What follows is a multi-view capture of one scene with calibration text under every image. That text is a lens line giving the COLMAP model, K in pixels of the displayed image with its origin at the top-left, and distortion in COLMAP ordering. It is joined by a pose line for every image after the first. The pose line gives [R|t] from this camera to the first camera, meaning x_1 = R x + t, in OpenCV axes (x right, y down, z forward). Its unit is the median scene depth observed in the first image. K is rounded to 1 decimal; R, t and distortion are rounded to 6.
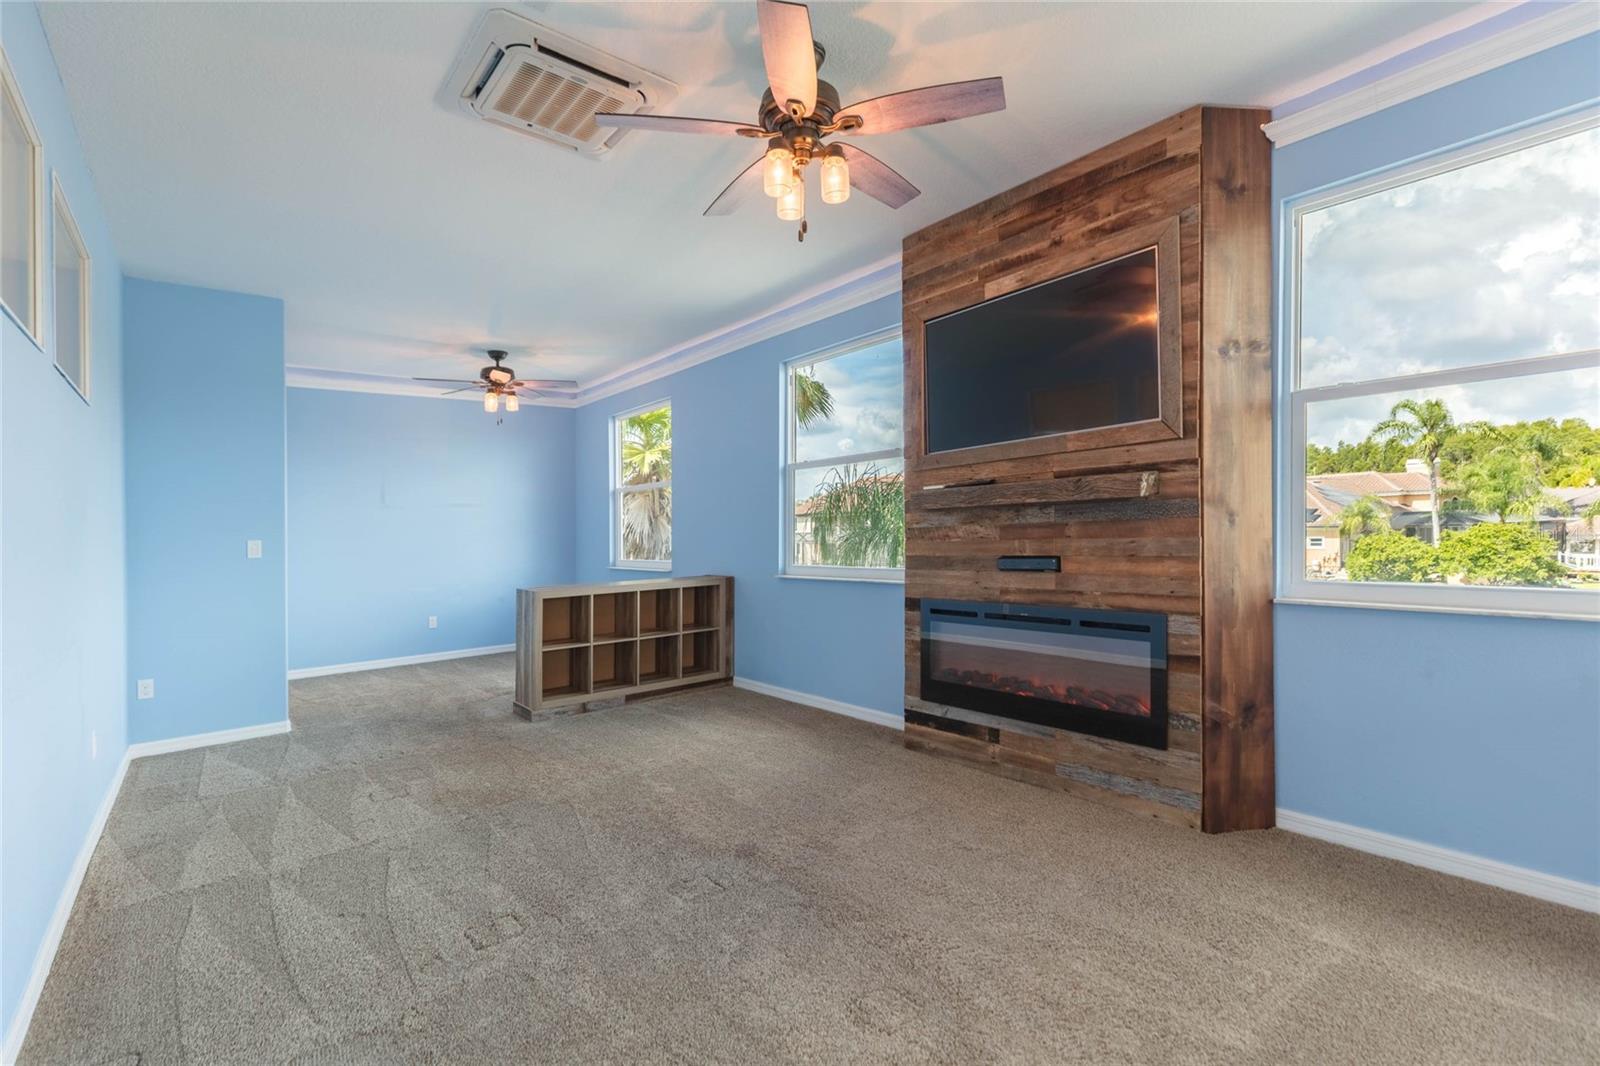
lens RADIAL K [[722.9, 0, 804.5], [0, 722.9, 531.6], [0, 0, 1]] dist [0.004128, 0.000035]
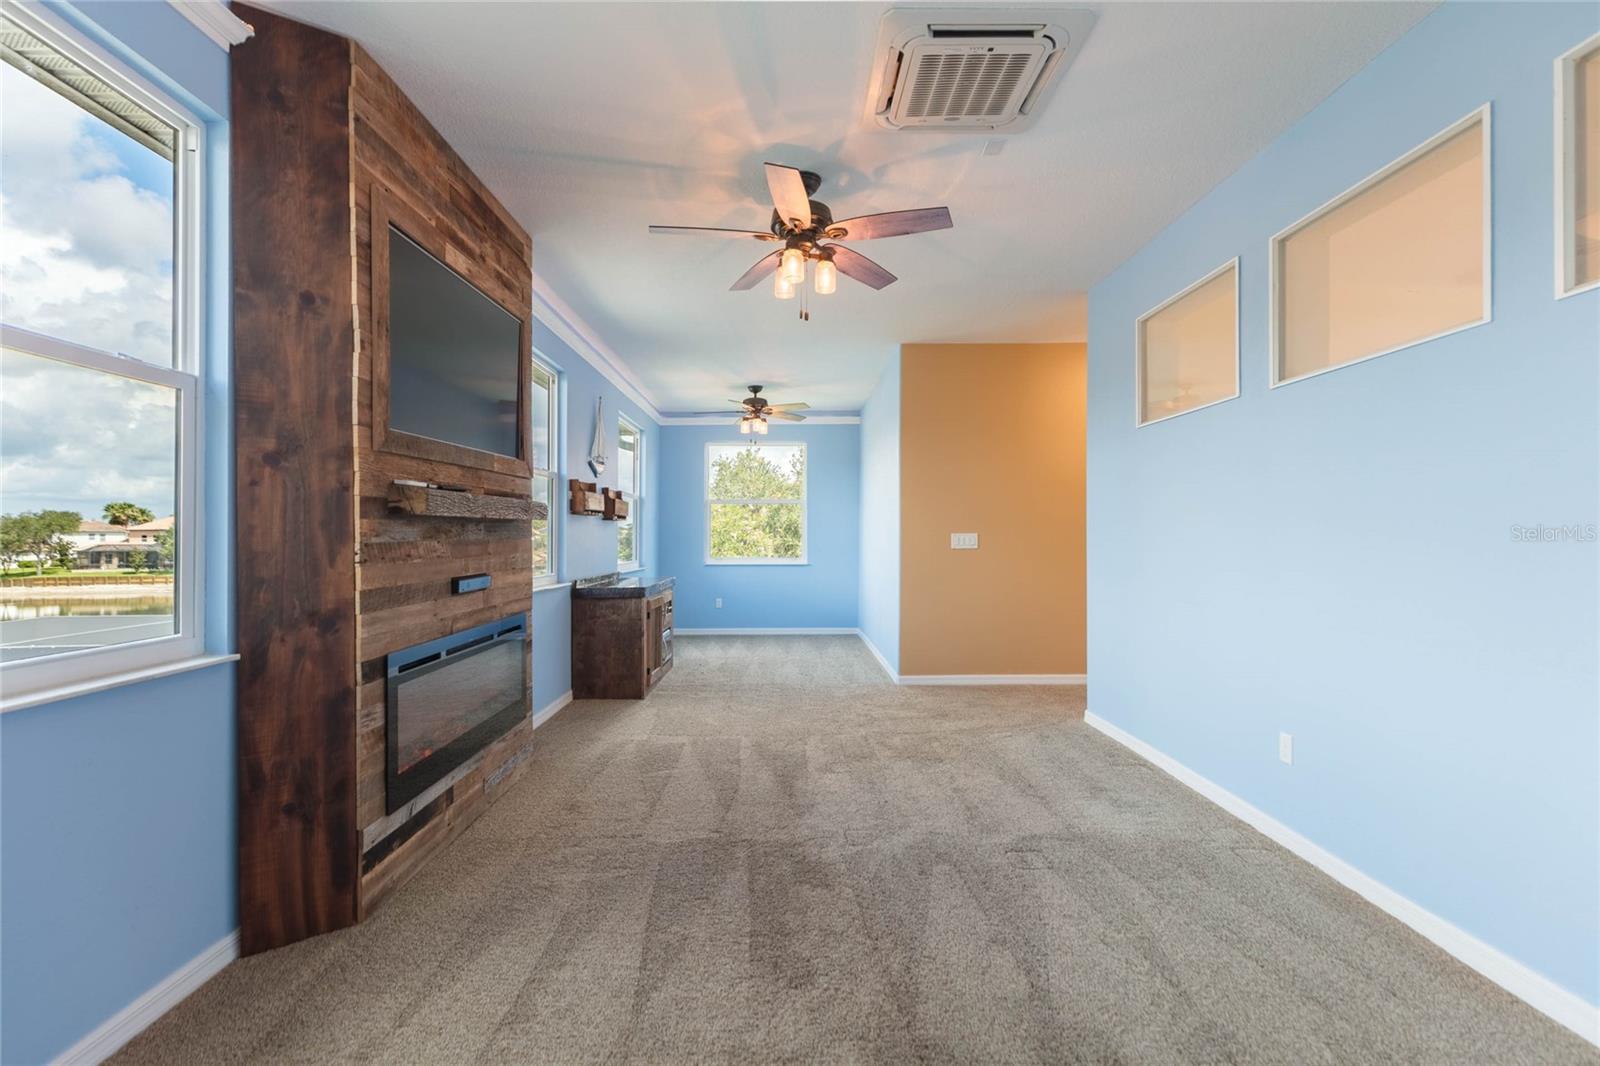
lens RADIAL K [[722.9, 0, 798.4], [0, 722.9, 535.6], [0, 0, 1]] dist [0.004128, 0.000035]
pose [[-0.761959, 0.029969, 0.646932, -0.701623], [0.026930, 0.999531, -0.014585, 0.009424], [-0.647065, 0.006309, -0.762409, 1.685533]]
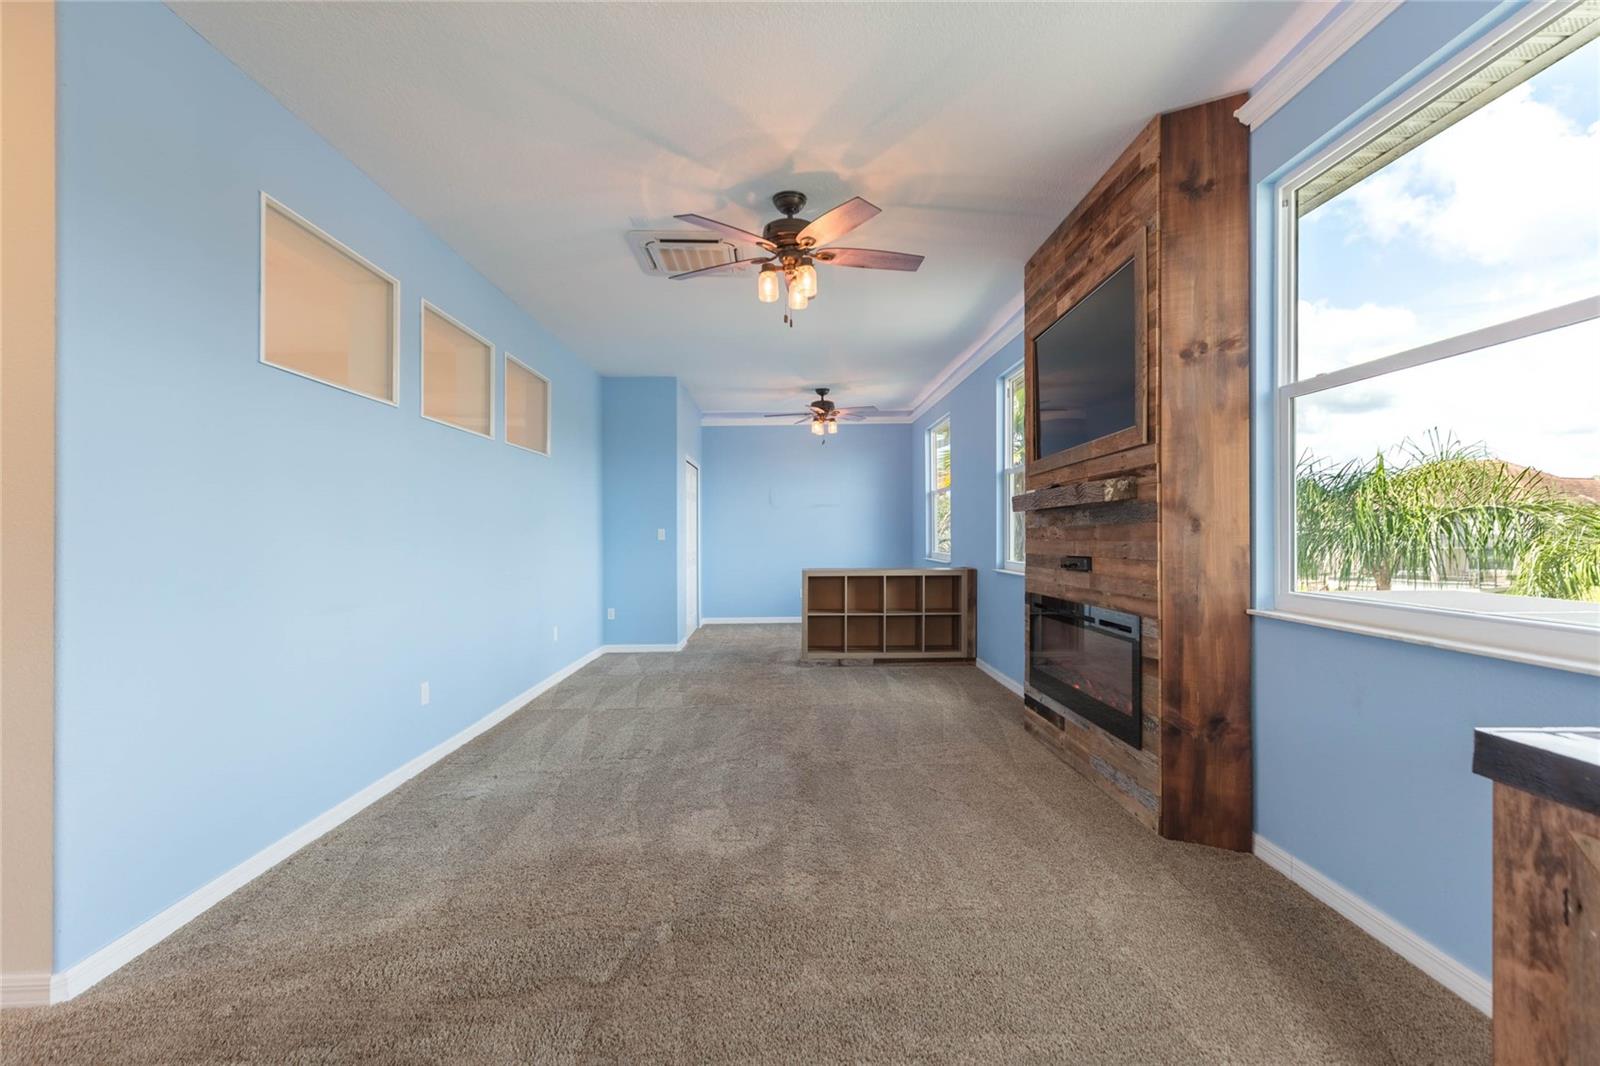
lens RADIAL K [[722.9, 0, 815.3], [0, 722.9, 527.8], [0, 0, 1]] dist [0.004128, 0.000035]
pose [[0.788590, 0.017077, -0.614682, 0.777437], [-0.016988, 0.999838, 0.005983, -0.009437], [0.614684, 0.005724, 0.788752, -0.087077]]
